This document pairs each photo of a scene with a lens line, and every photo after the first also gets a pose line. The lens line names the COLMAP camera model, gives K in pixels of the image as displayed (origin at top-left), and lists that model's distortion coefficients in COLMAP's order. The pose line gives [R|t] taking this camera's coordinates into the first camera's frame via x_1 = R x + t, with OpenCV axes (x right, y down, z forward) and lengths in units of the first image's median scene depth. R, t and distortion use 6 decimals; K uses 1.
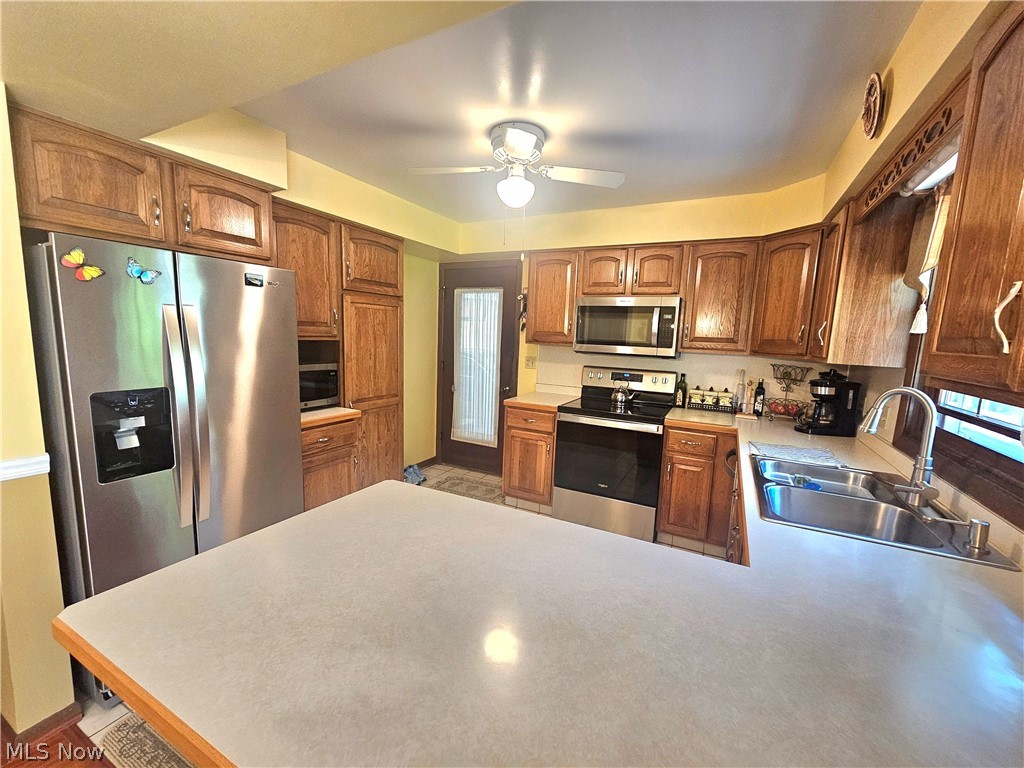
lens RADIAL K [[421.1, 0, 514.3], [0, 421.1, 391.9], [0, 0, 1]] dist [-0.002812, -0.000167]
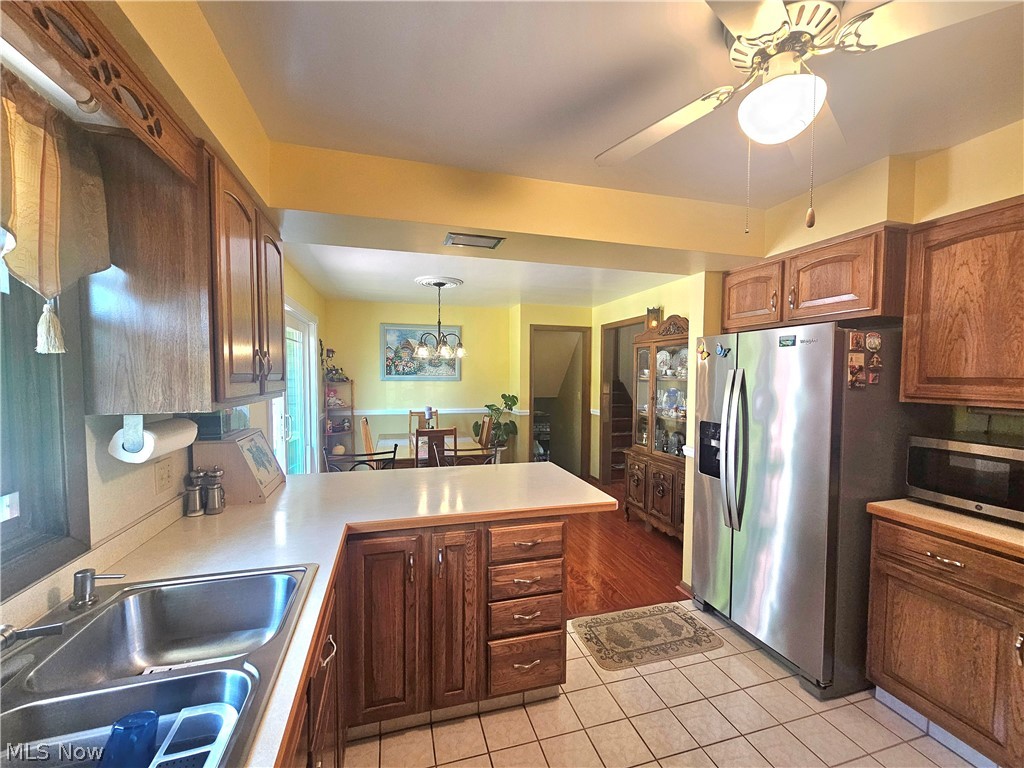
lens RADIAL K [[421.1, 0, 513.5], [0, 421.1, 387.5], [0, 0, 1]] dist [-0.002812, -0.000167]
pose [[-0.727997, -0.010930, -0.685493, 0.631158], [-0.123143, 0.985696, 0.115062, -0.187136], [0.674430, 0.168179, -0.718930, 1.323246]]
